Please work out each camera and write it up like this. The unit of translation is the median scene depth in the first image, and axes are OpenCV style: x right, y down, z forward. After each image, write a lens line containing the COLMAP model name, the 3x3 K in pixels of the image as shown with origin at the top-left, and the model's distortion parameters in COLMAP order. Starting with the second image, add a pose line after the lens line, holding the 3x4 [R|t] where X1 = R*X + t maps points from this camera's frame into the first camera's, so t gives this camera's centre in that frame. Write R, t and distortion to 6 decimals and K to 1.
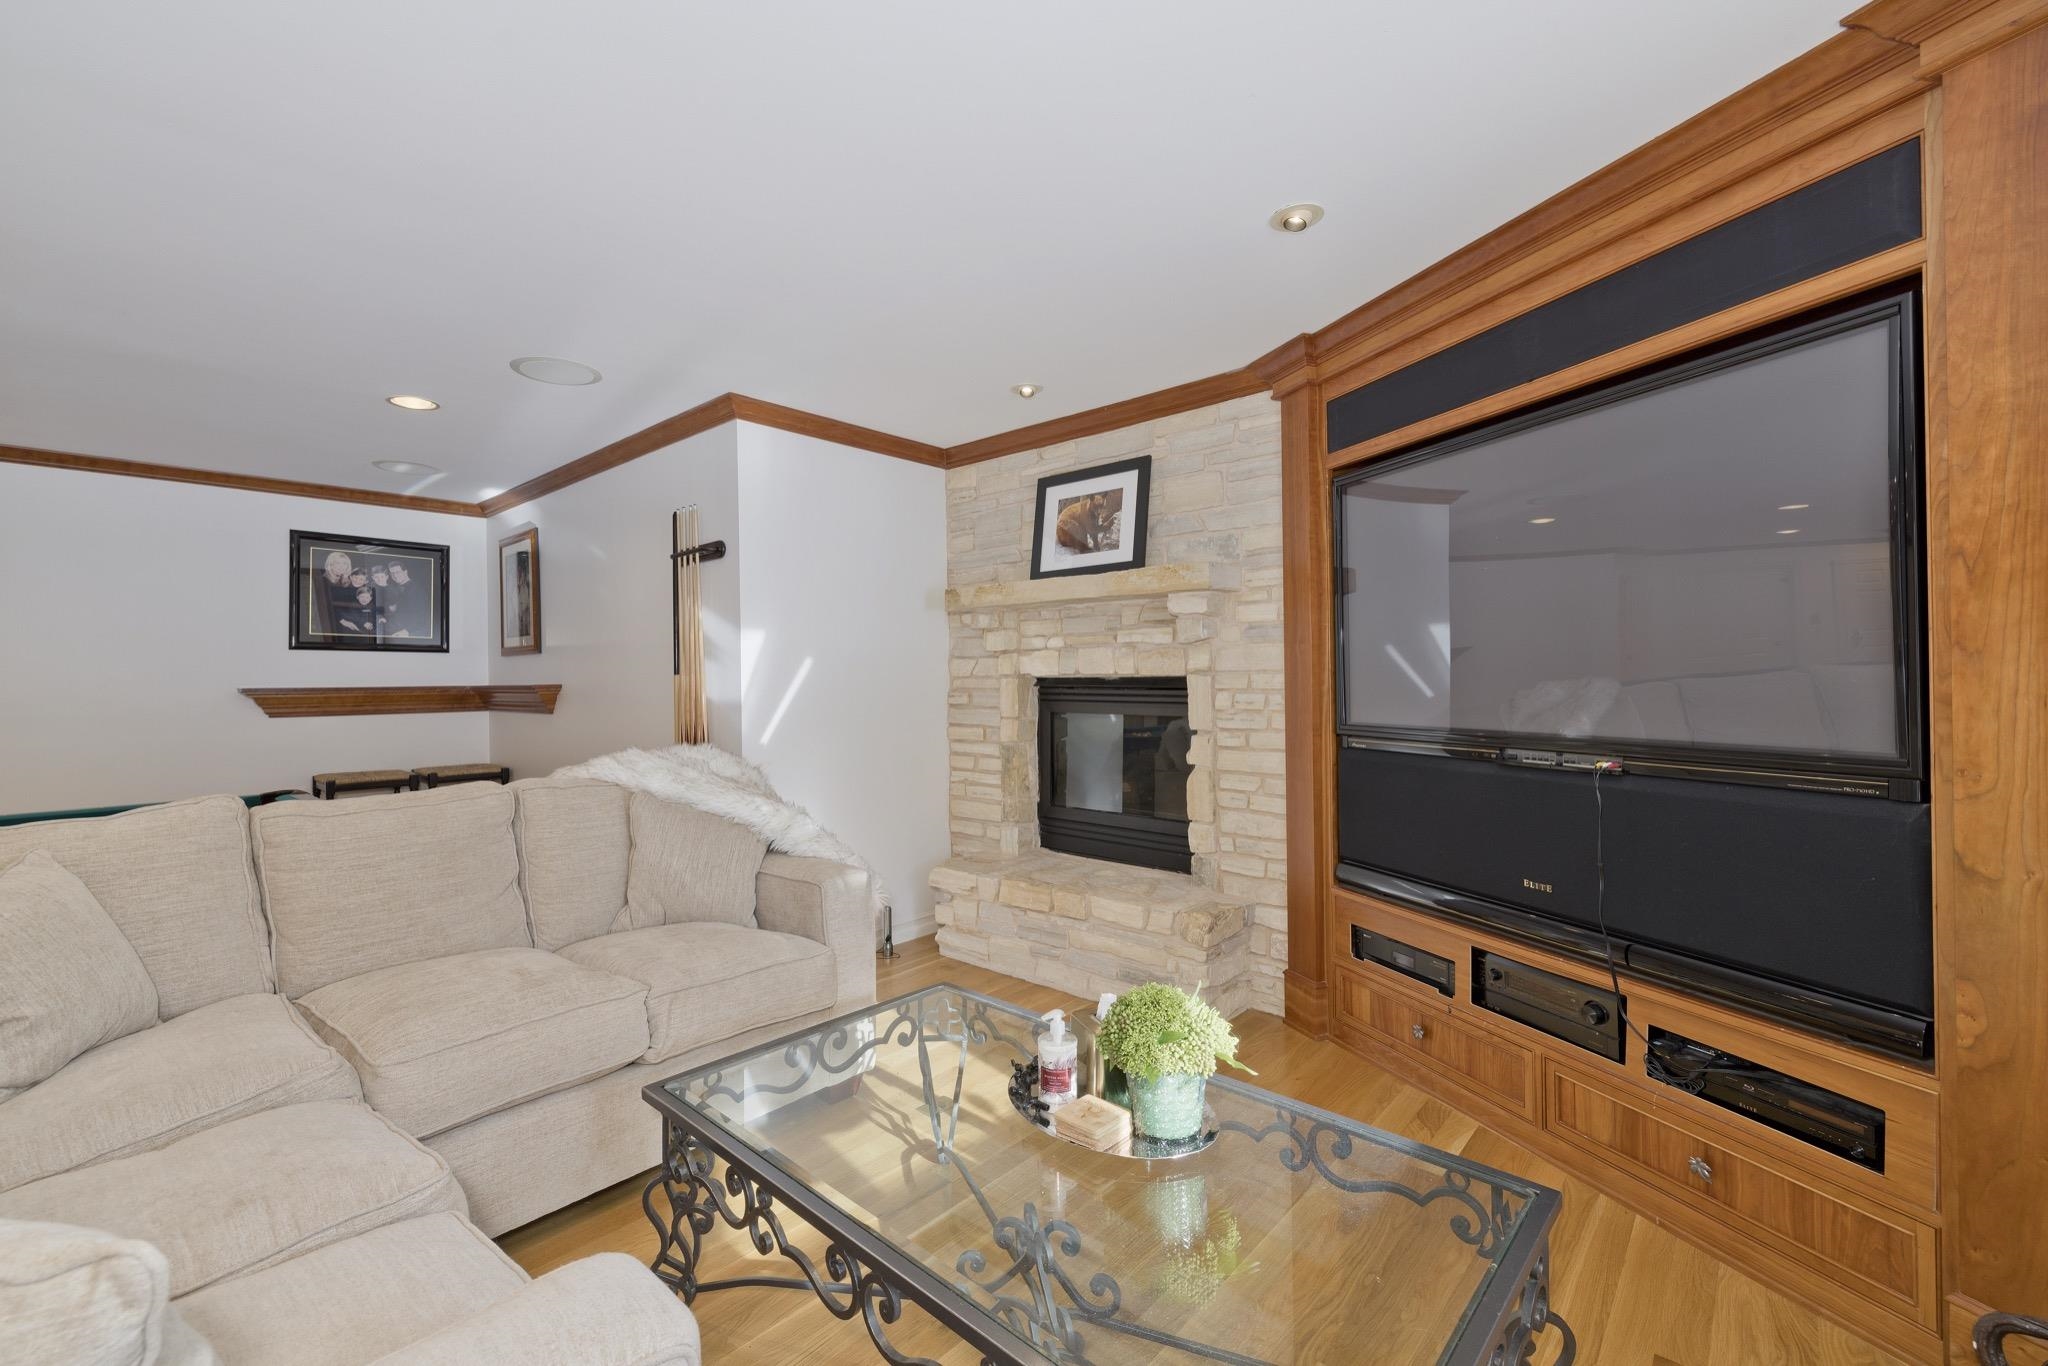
lens RADIAL K [[858.9, 0, 1021.9], [0, 858.9, 661.9], [0, 0, 1]] dist [0.001049, -0.000629]
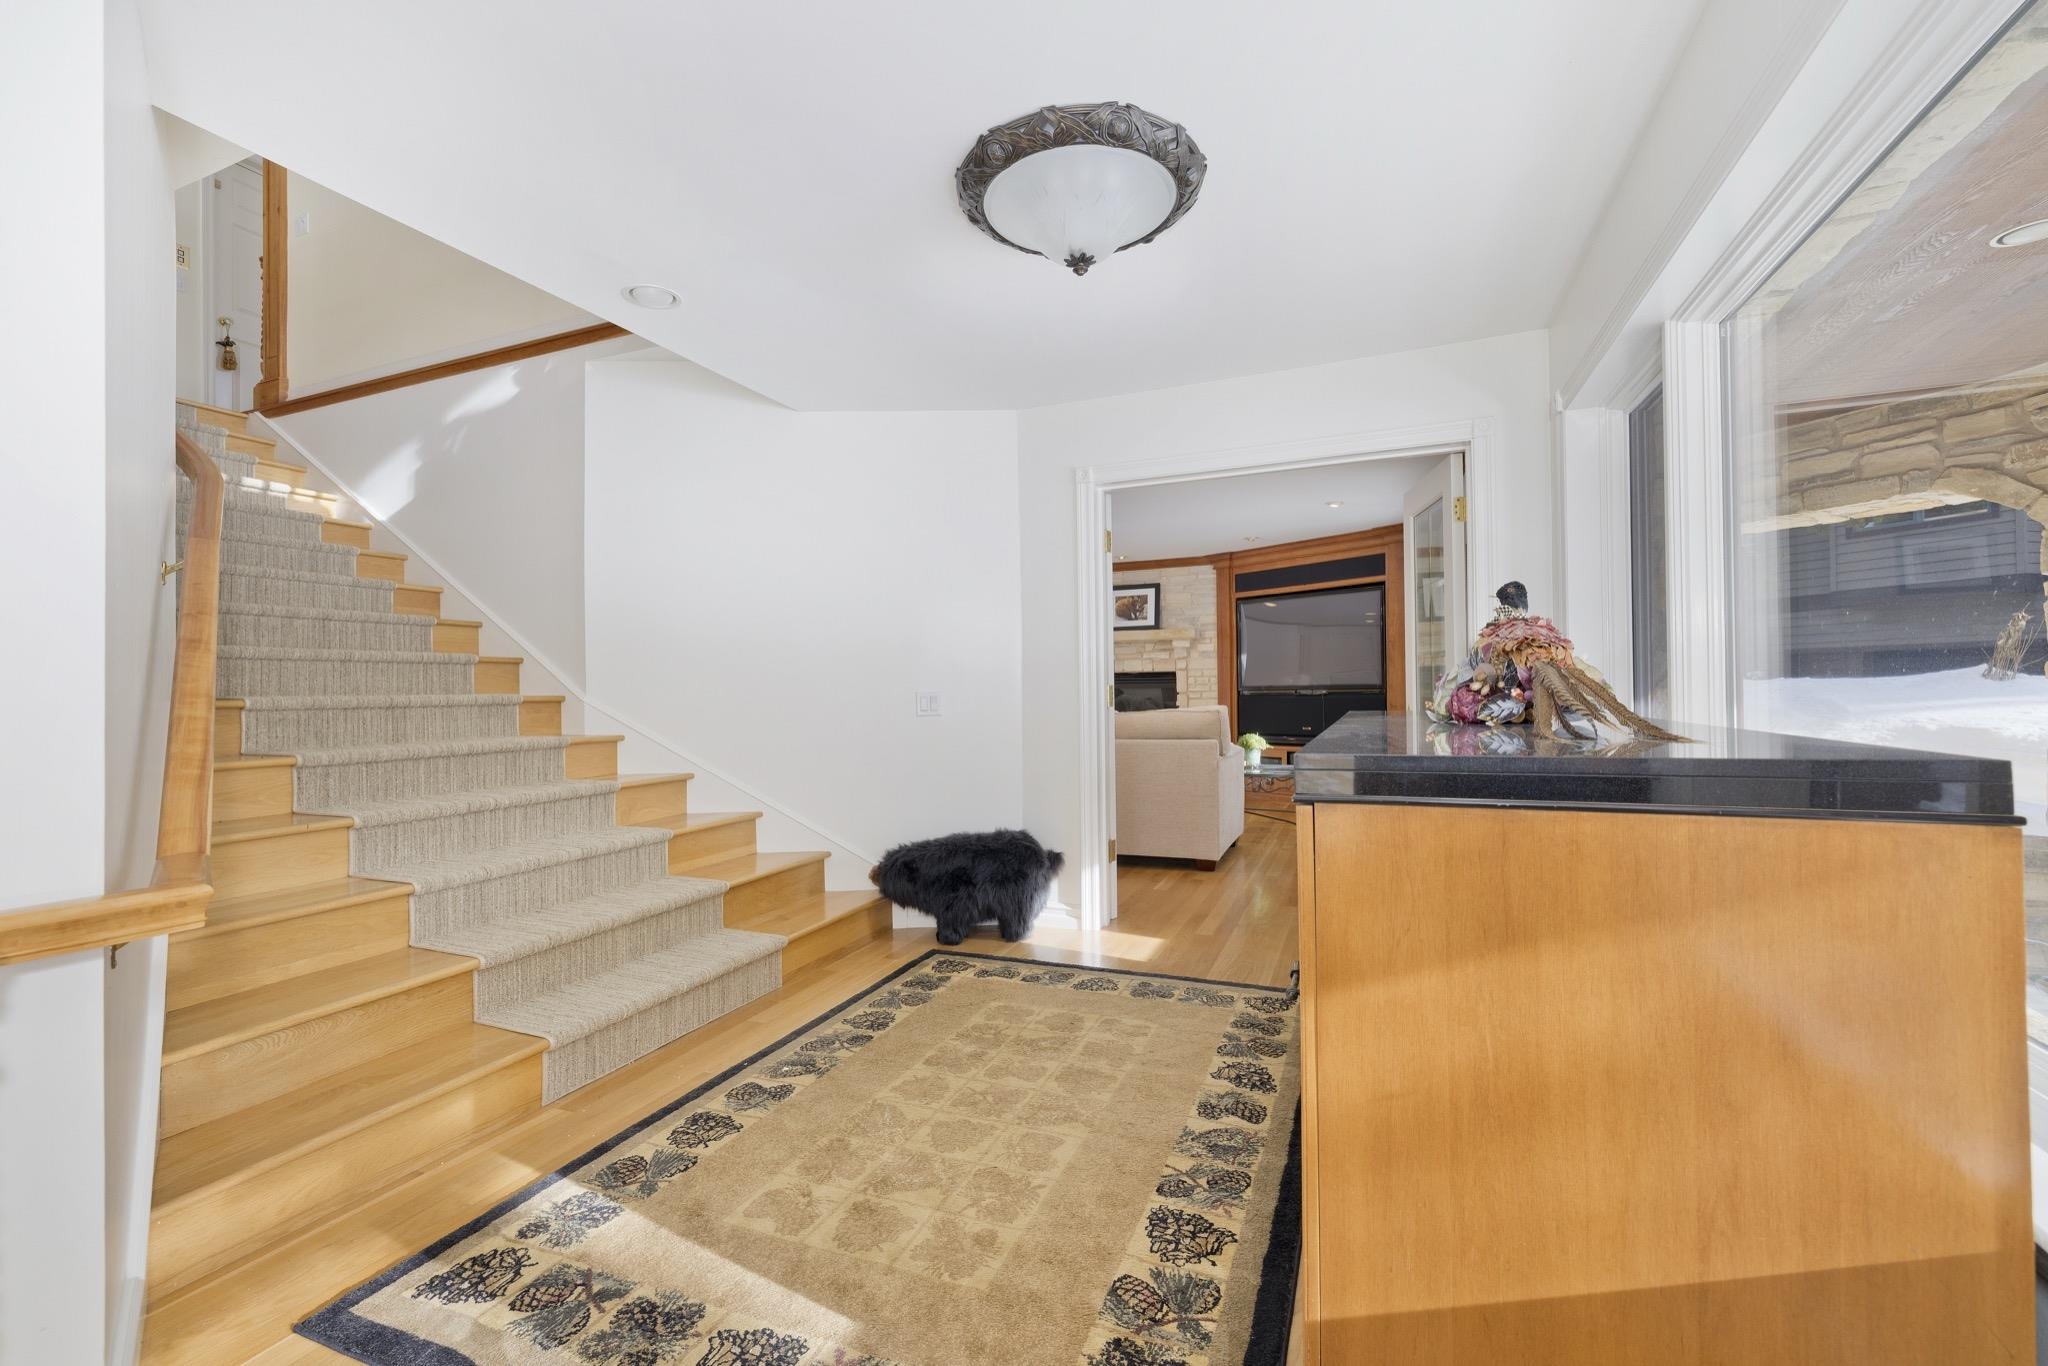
lens RADIAL K [[858.9, 0, 1039.0], [0, 858.9, 674.5], [0, 0, 1]] dist [0.001049, -0.000629]
pose [[0.936265, 0.006025, 0.351244, -1.152435], [-0.003319, 0.999960, -0.008305, 0.051667], [-0.351280, 0.006610, 0.936247, -1.324497]]
